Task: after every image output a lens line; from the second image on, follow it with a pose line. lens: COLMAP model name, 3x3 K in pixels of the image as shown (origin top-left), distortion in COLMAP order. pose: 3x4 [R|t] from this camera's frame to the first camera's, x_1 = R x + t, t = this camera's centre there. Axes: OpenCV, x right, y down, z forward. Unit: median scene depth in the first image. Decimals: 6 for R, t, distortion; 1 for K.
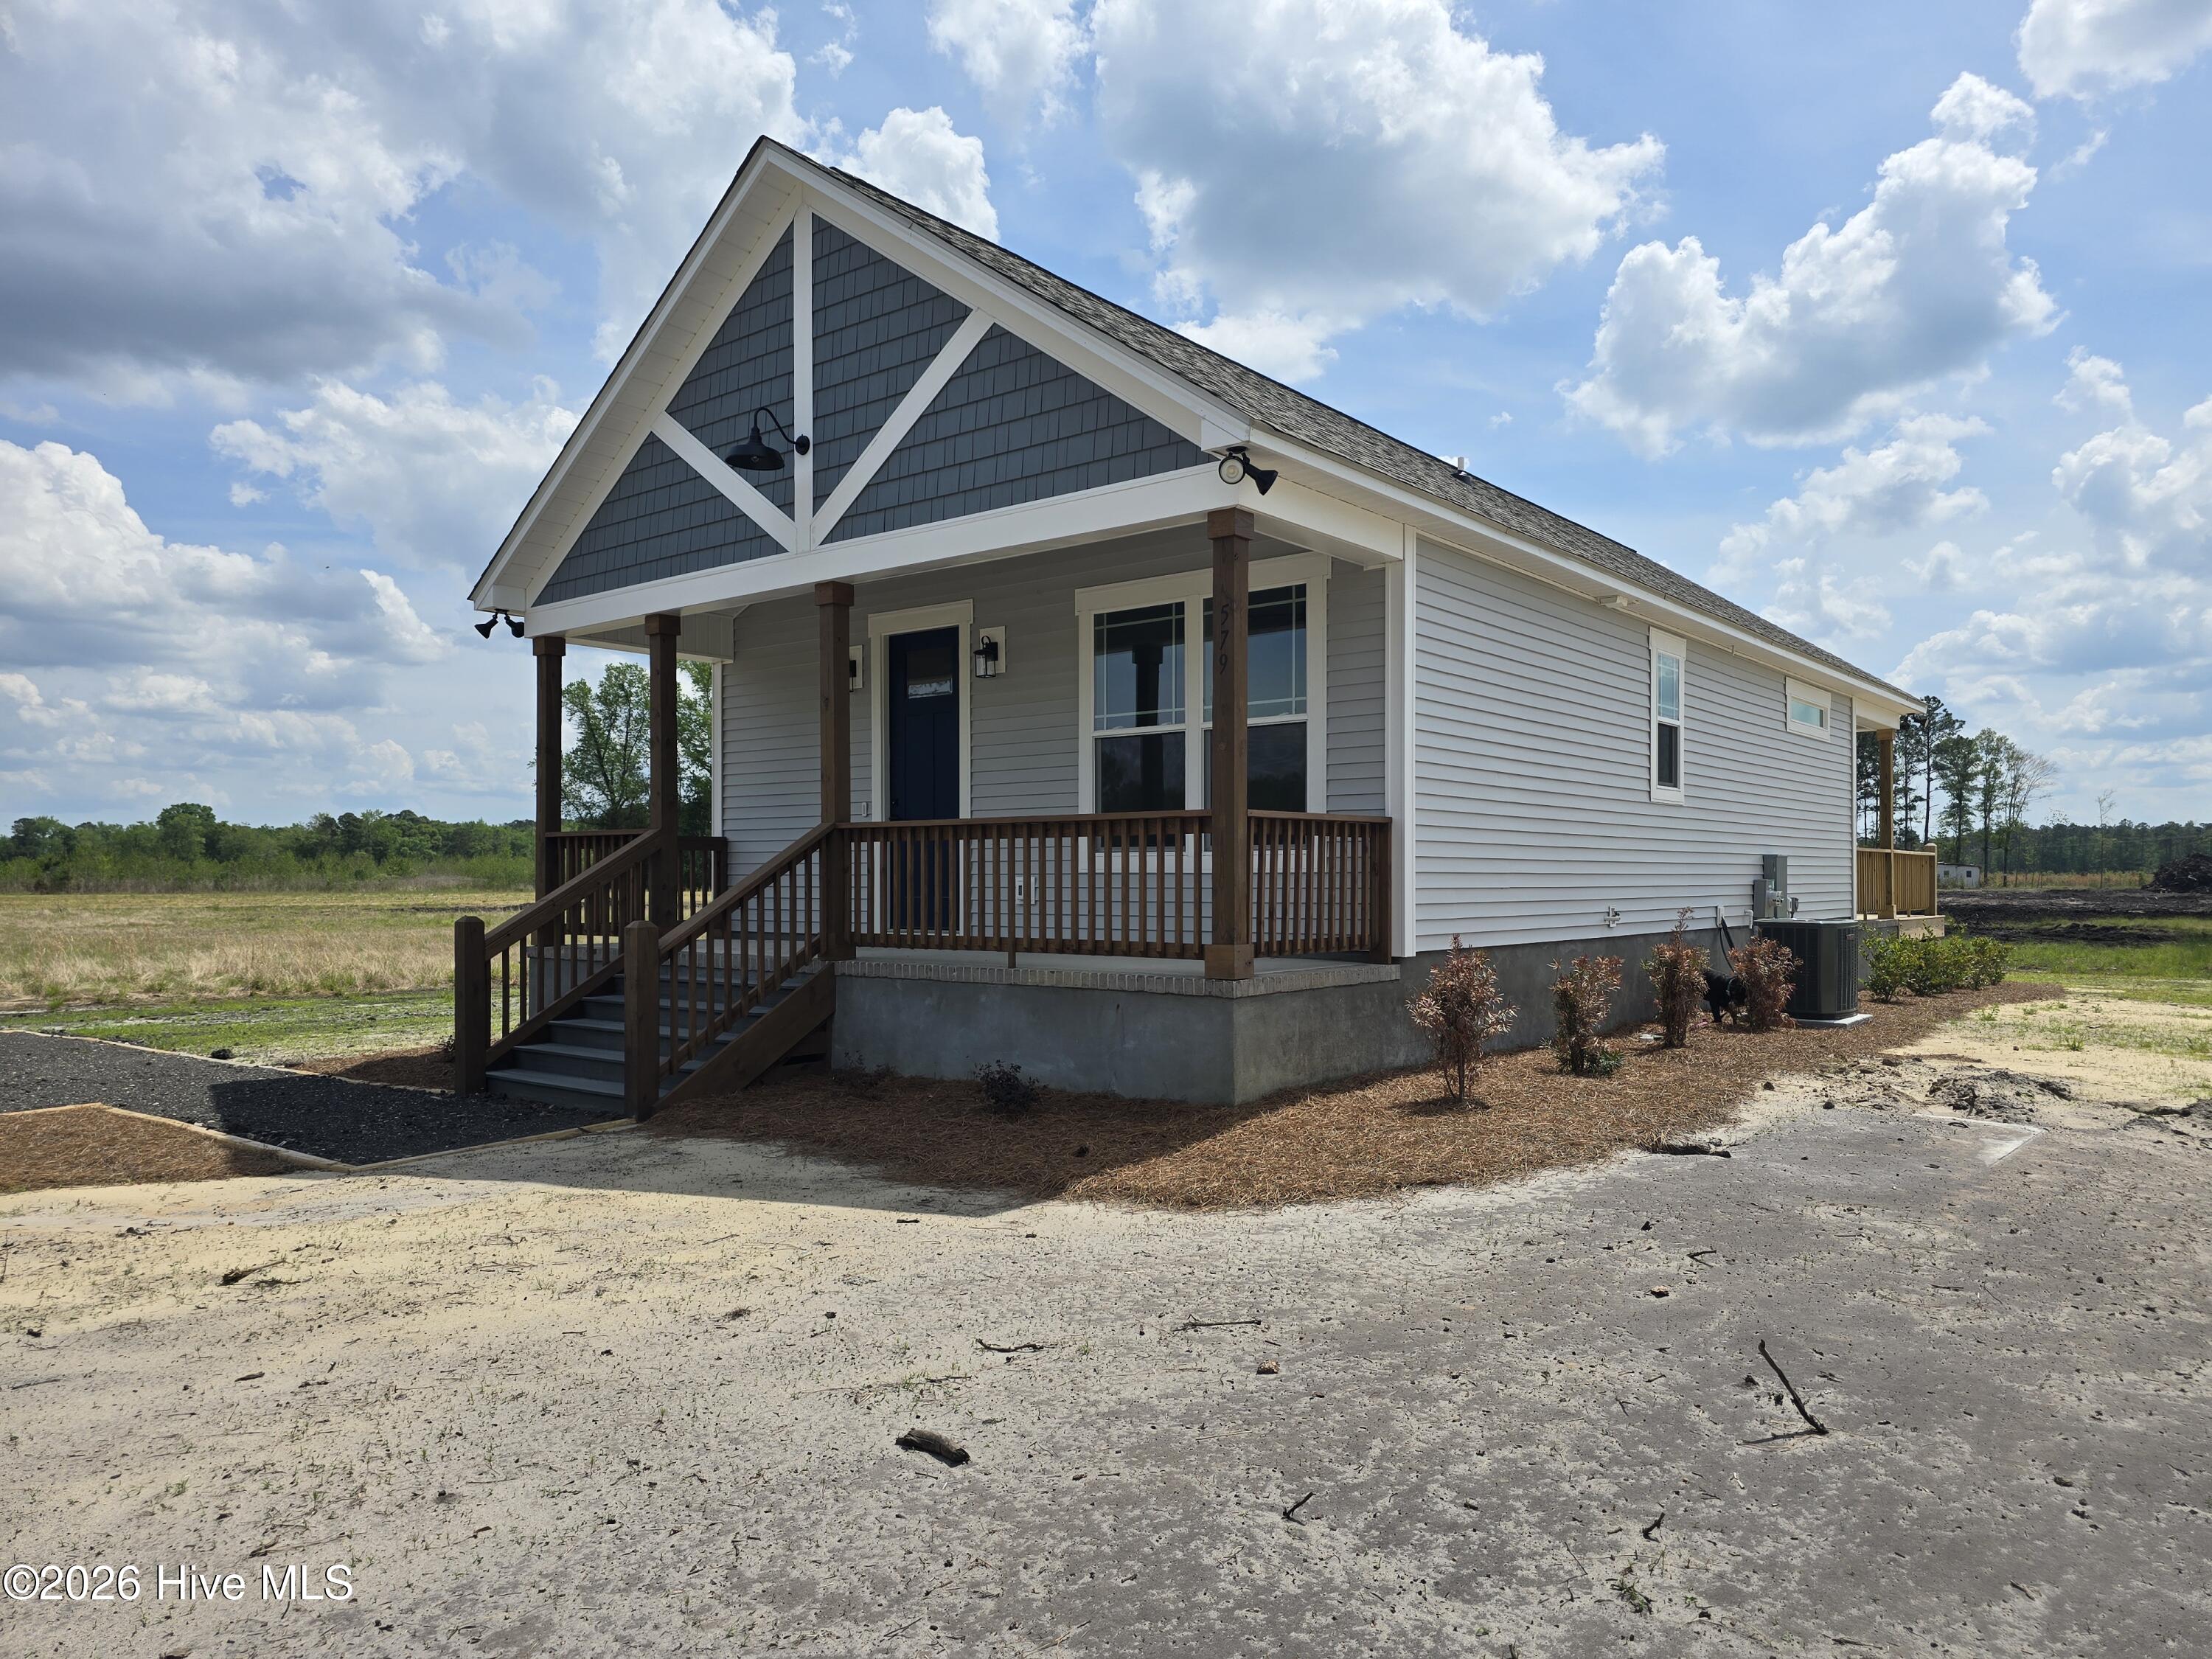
lens RADIAL K [[1497.8, 0, 1138.1], [0, 1497.8, 867.0], [0, 0, 1]] dist [0.059079, -0.053591]
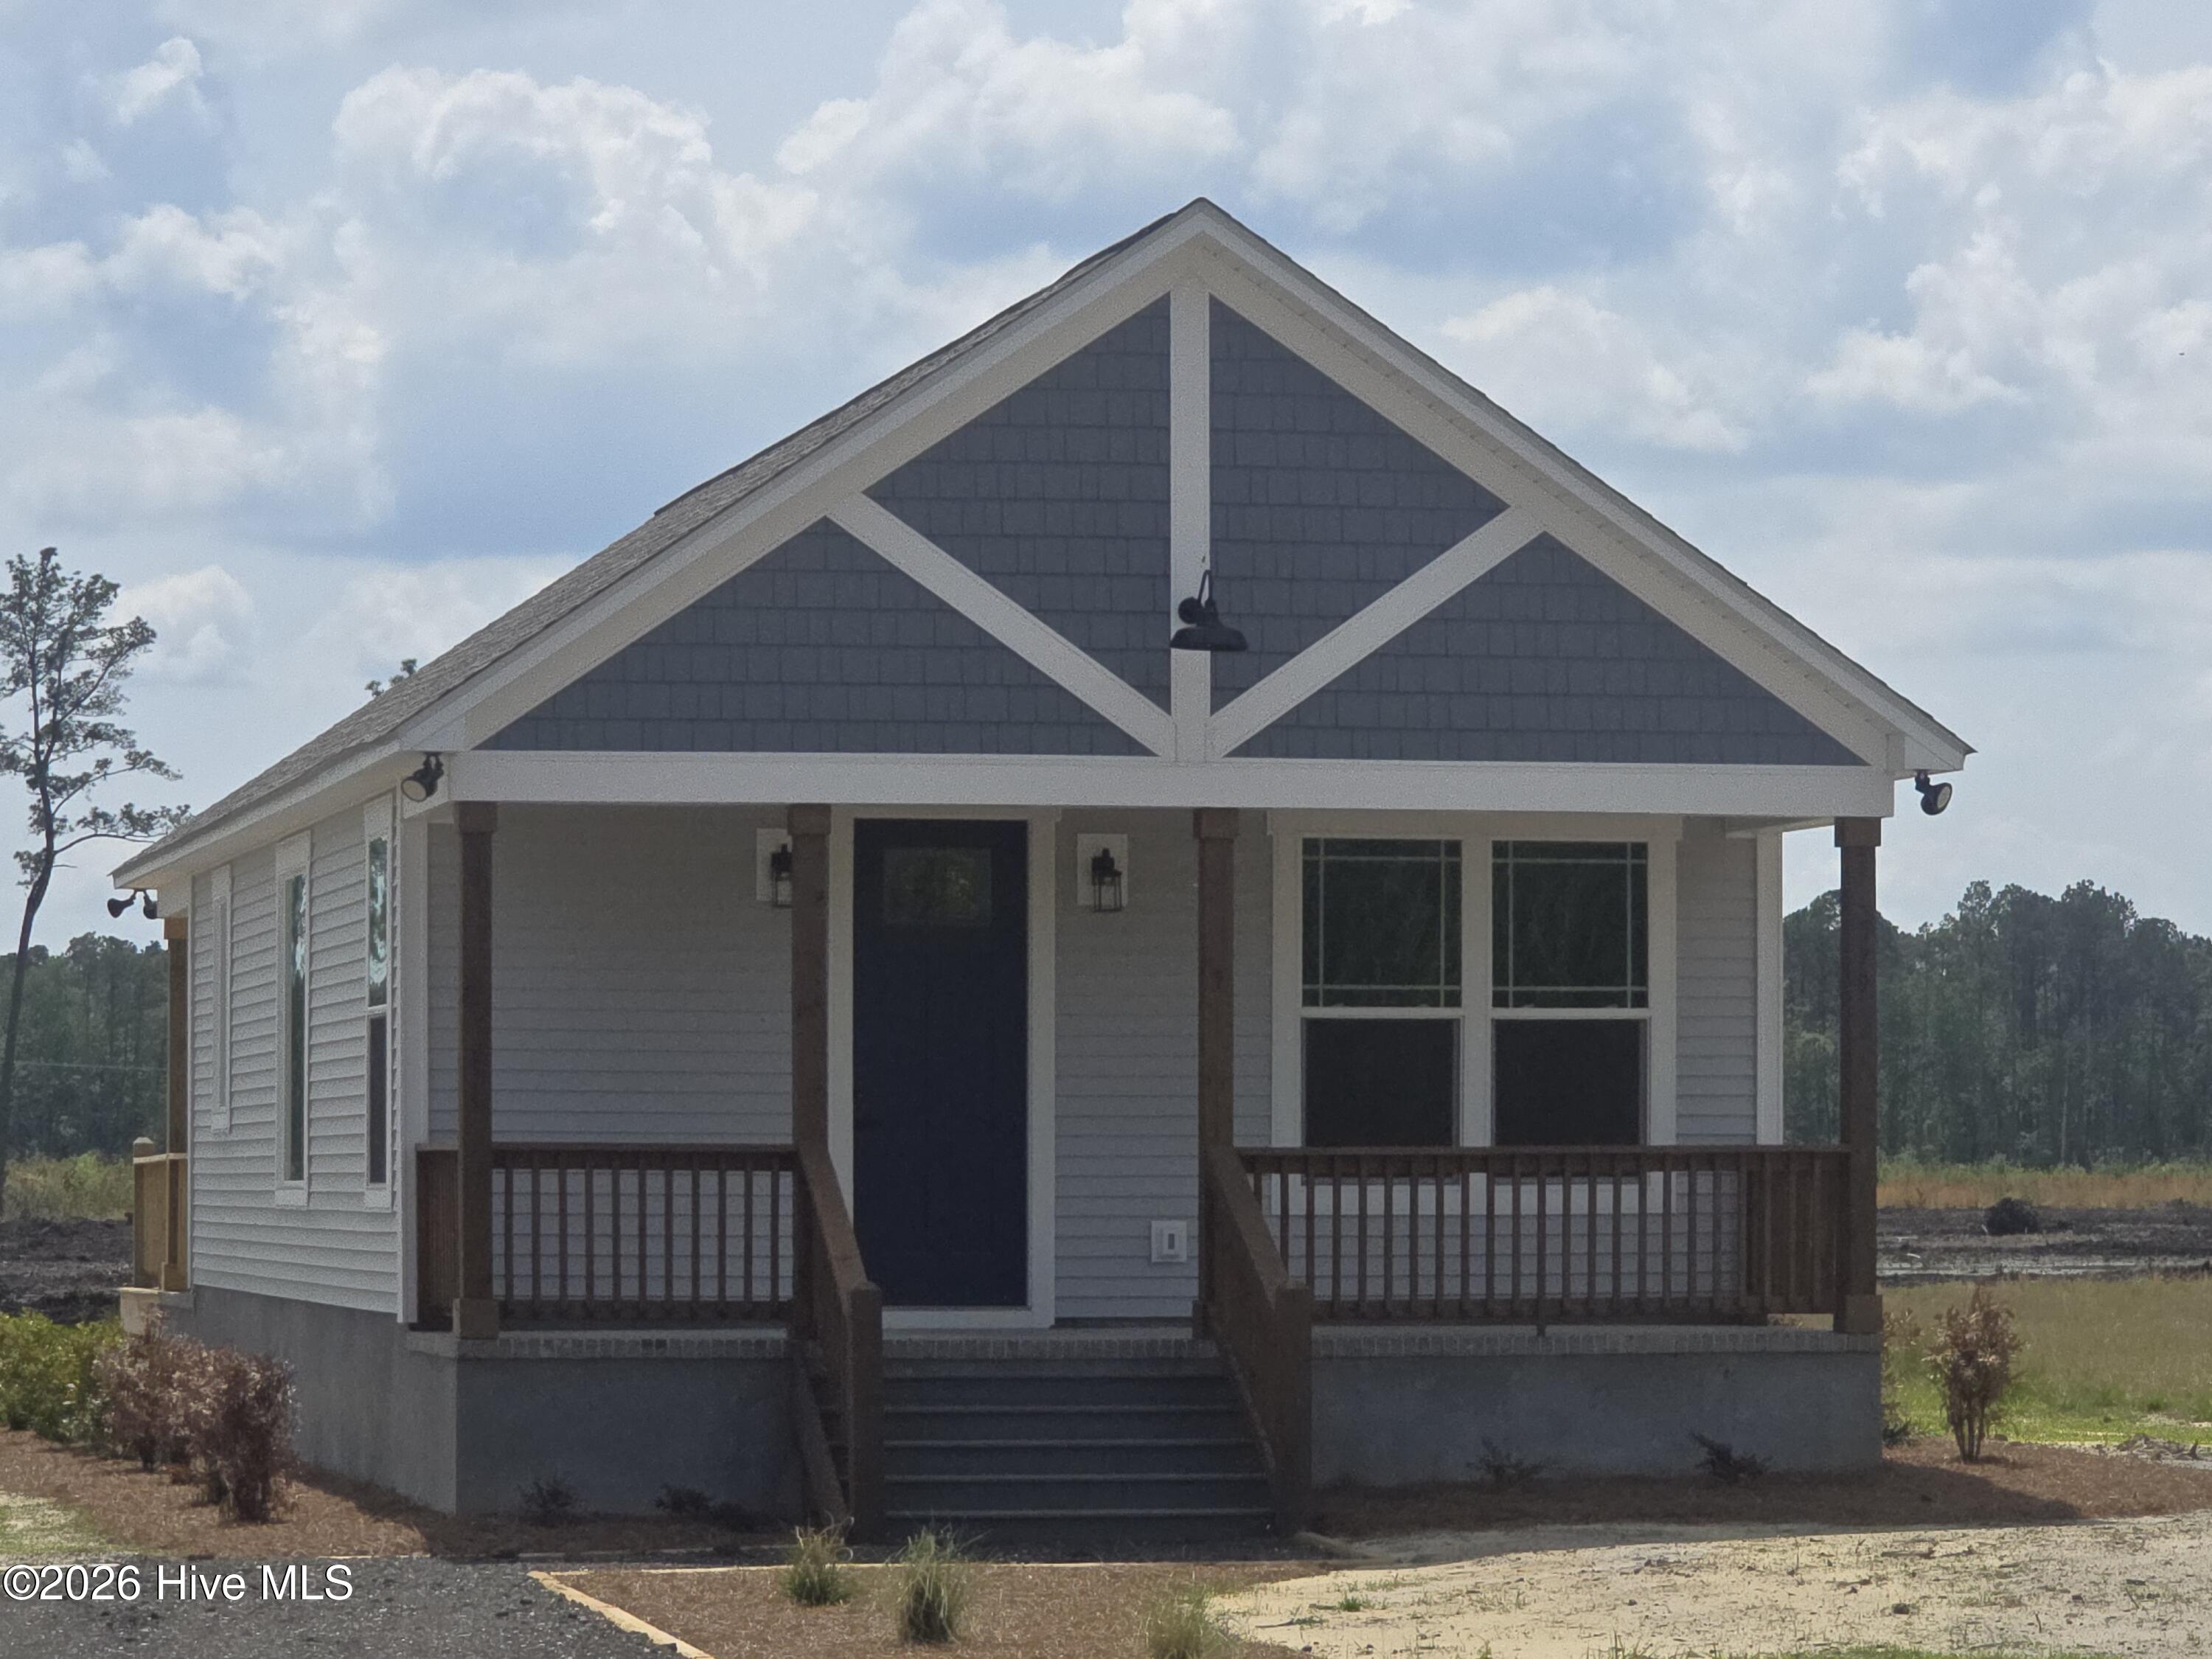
lens RADIAL K [[6472.8, 0, 1094.7], [0, 6472.8, 969.1], [0, 0, 1]] dist [-0.554334, 0.000000]
pose [[0.628370, 0.025239, 0.777505, -2.617305], [-0.007198, 0.999619, -0.026632, -0.031384], [-0.777881, 0.011139, 0.628312, -0.871302]]
